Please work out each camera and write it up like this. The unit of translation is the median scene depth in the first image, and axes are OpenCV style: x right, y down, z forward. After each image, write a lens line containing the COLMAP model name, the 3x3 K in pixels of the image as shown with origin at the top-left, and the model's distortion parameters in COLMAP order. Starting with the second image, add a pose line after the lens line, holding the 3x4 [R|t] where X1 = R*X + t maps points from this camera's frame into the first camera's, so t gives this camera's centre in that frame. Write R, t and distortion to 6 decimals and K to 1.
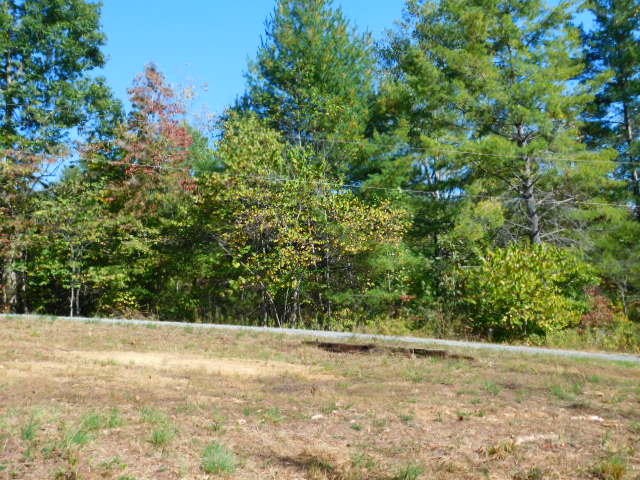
lens RADIAL K [[667.2, 0, 321.0], [0, 667.2, 242.3], [0, 0, 1]] dist [-0.010164, 0.000000]
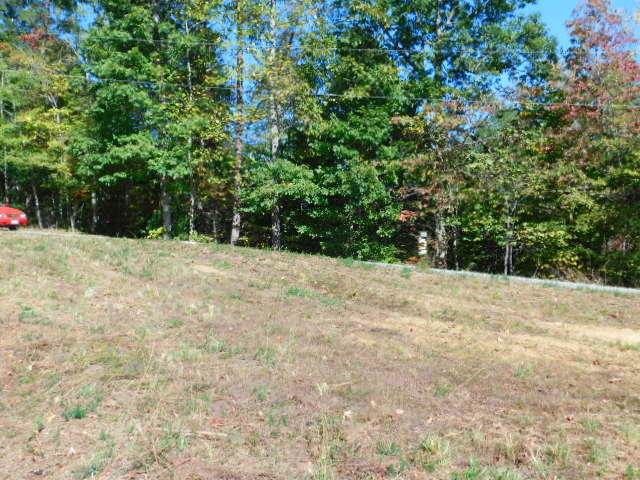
lens RADIAL K [[667.2, 0, 319.2], [0, 667.2, 239.3], [0, 0, 1]] dist [-0.010164, 0.000000]
pose [[0.843217, 0.023072, -0.537078, -0.090037], [0.010670, 0.998163, 0.059632, 0.001685], [0.537467, -0.056013, 0.841422, 0.066297]]
